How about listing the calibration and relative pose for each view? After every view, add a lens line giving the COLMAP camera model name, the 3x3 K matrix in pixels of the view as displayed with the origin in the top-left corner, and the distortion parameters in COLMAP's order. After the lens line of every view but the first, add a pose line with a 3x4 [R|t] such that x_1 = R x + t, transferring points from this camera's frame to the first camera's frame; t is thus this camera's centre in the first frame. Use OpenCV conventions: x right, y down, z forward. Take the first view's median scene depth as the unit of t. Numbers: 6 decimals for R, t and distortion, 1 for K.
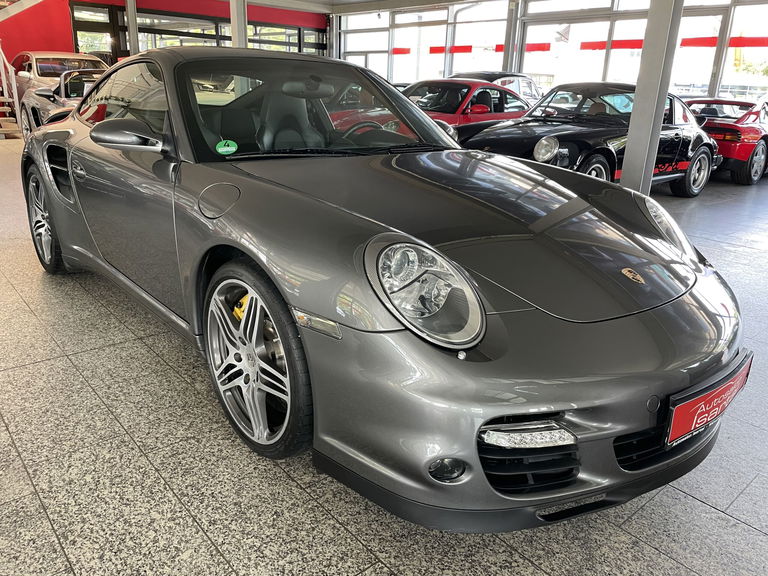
lens RADIAL K [[587.2, 0, 381.4], [0, 587.2, 289.8], [0, 0, 1]] dist [0.048047, -0.065071]
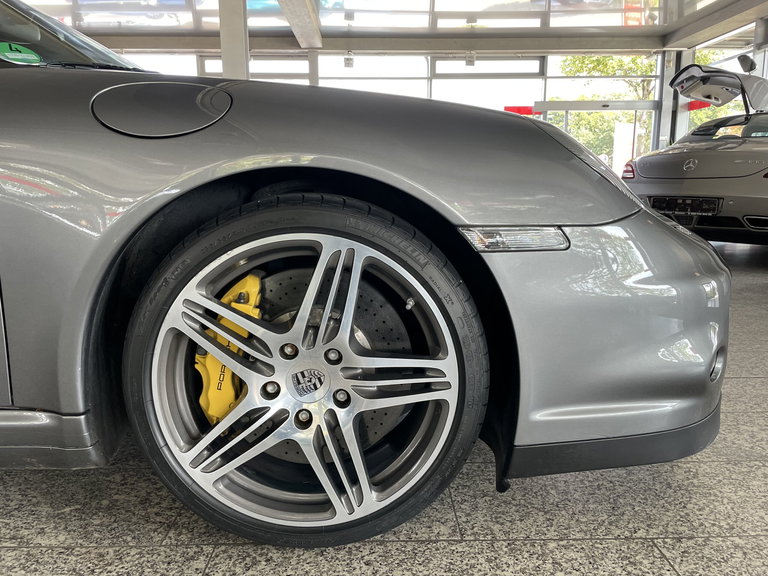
lens RADIAL K [[587.2, 0, 382.5], [0, 587.2, 284.7], [0, 0, 1]] dist [0.048047, -0.065071]
pose [[0.637140, -0.166887, 0.752463, -0.623434], [0.282612, 0.958865, -0.026634, 0.070667], [-0.717065, 0.229625, 0.658096, 0.594477]]
